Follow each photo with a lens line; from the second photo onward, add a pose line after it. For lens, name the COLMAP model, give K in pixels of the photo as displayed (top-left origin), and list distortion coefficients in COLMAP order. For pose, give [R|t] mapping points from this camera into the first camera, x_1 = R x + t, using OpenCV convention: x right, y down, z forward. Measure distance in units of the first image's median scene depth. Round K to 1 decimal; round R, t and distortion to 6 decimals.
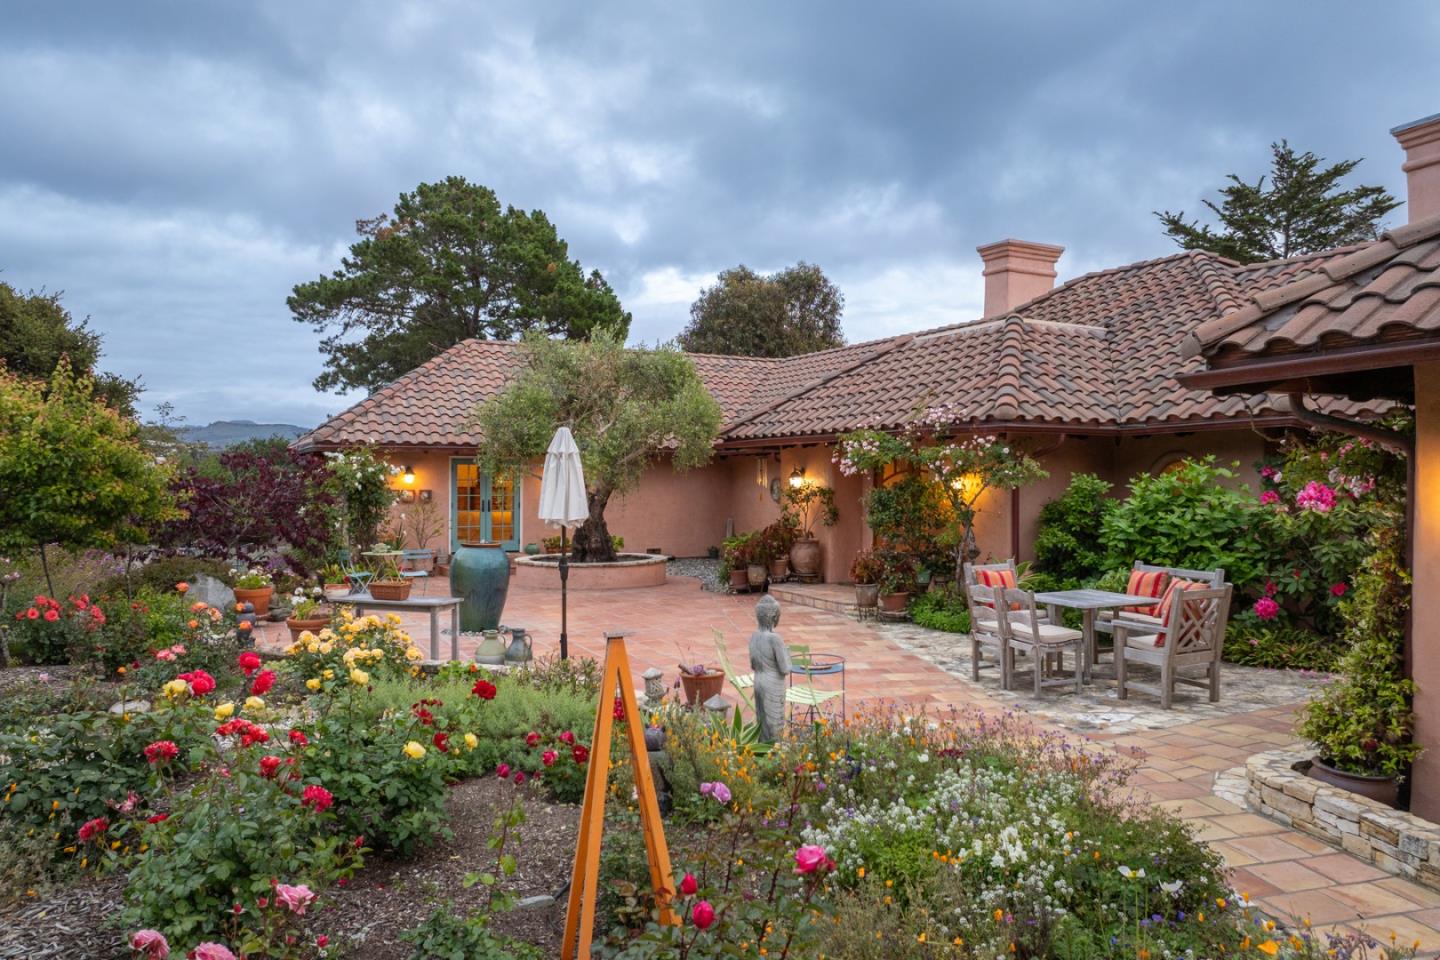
lens RADIAL K [[1028.1, 0, 726.8], [0, 1028.1, 478.7], [0, 0, 1]] dist [-0.035126, 0.002143]
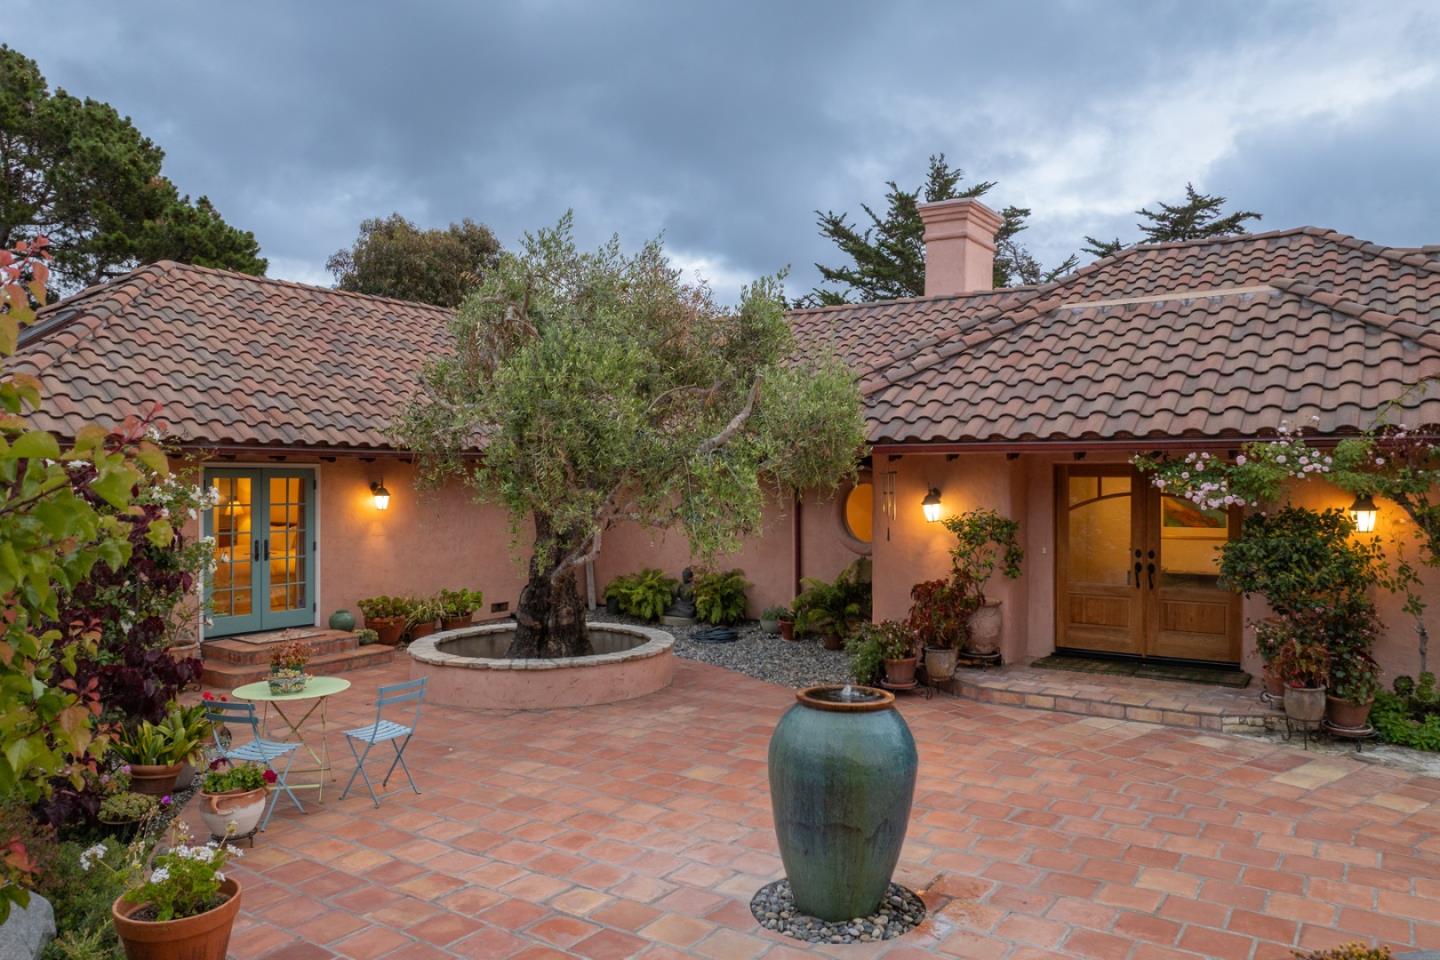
lens RADIAL K [[1028.1, 0, 719.0], [0, 1028.1, 477.6], [0, 0, 1]] dist [-0.035126, 0.002143]
pose [[0.878501, -0.001045, 0.477739, -0.148420], [0.000208, 0.999998, 0.001804, -0.007820], [-0.477740, -0.001486, 0.878500, 0.200873]]
